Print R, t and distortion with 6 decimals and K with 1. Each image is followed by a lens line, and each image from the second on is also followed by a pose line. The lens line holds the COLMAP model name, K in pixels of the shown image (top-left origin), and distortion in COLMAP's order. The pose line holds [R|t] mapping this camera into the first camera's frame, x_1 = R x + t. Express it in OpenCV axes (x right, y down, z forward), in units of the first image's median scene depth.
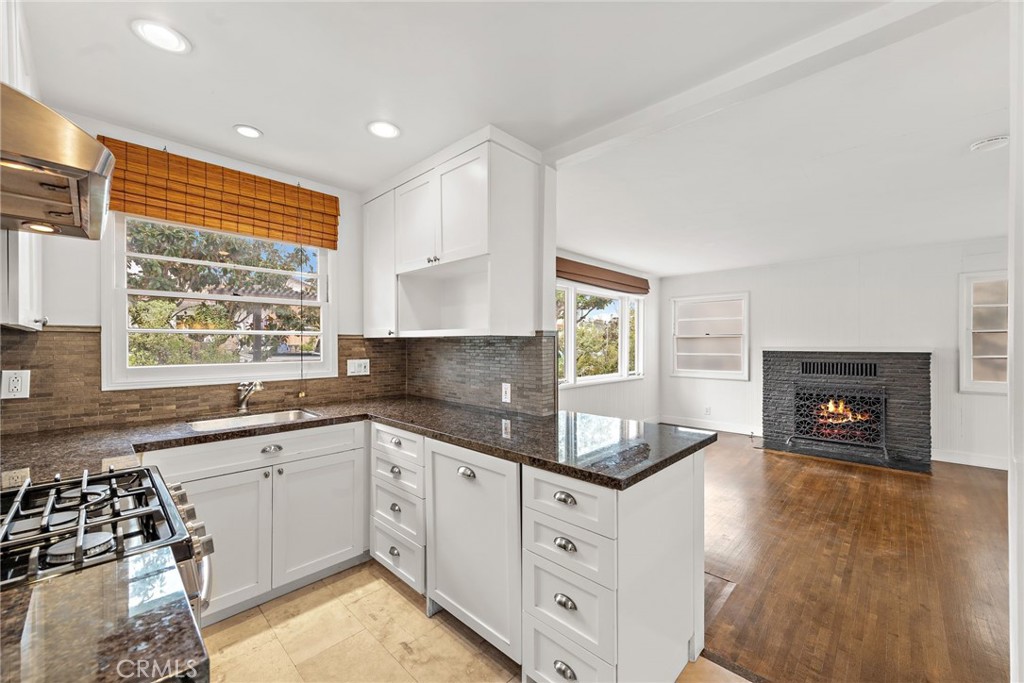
lens RADIAL K [[403.5, 0, 510.2], [0, 403.5, 344.7], [0, 0, 1]] dist [0.014565, -0.004807]
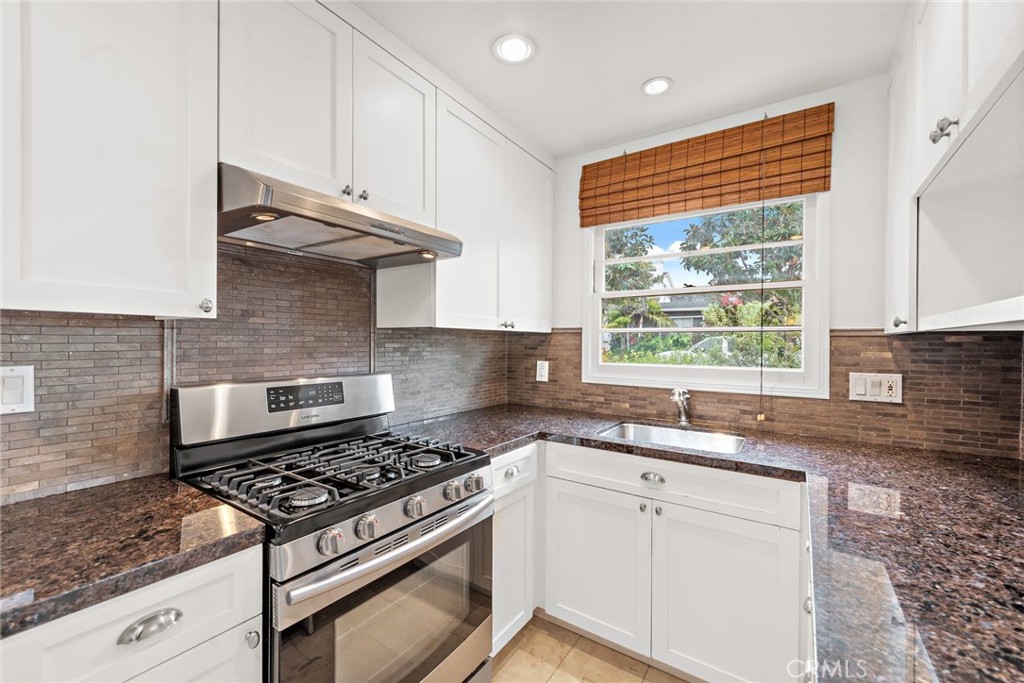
lens RADIAL K [[419.1, 0, 513.0], [0, 419.1, 345.5], [0, 0, 1]] dist [0.007572, -0.000179]
pose [[0.170316, 0.009626, -0.985342, 0.073297], [-0.011101, 0.999908, 0.007850, -0.000398], [0.985327, 0.009601, 0.170407, 0.269238]]
